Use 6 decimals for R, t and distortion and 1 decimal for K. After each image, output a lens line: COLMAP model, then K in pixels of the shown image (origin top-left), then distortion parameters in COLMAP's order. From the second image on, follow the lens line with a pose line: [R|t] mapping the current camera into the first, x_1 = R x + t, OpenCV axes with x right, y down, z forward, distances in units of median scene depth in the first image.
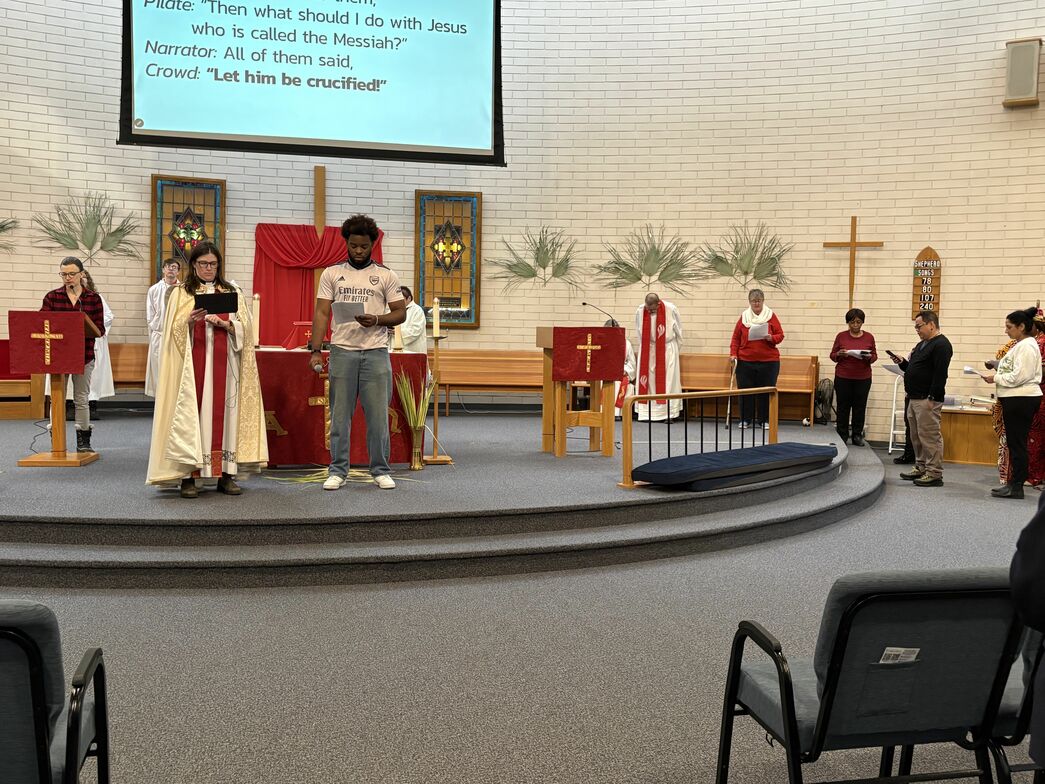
lens RADIAL K [[997.7, 0, 523.9], [0, 997.7, 393.2], [0, 0, 1]] dist [0.037457, 0.000000]
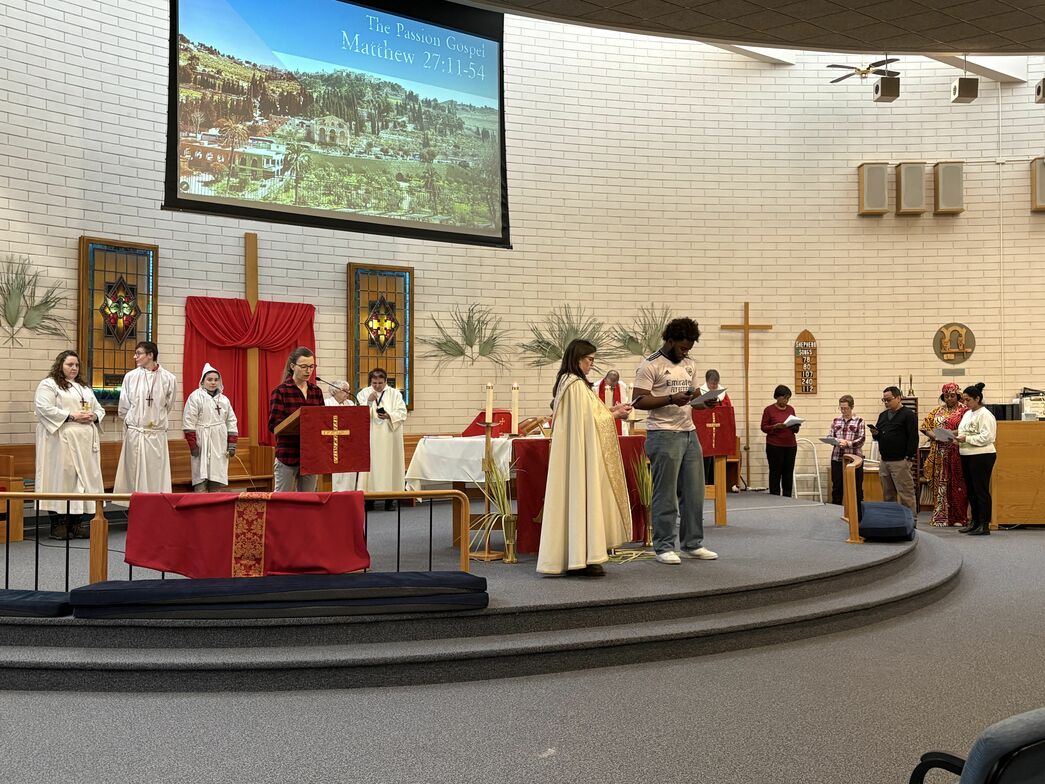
lens RADIAL K [[1190.2, 0, 526.8], [0, 1190.2, 396.5], [0, 0, 1]] dist [0.057771, 0.000000]
pose [[0.873281, -0.021154, 0.486757, -0.524795], [0.054763, 0.996988, -0.054921, -0.012247], [-0.484129, 0.074618, 0.871809, -0.026577]]
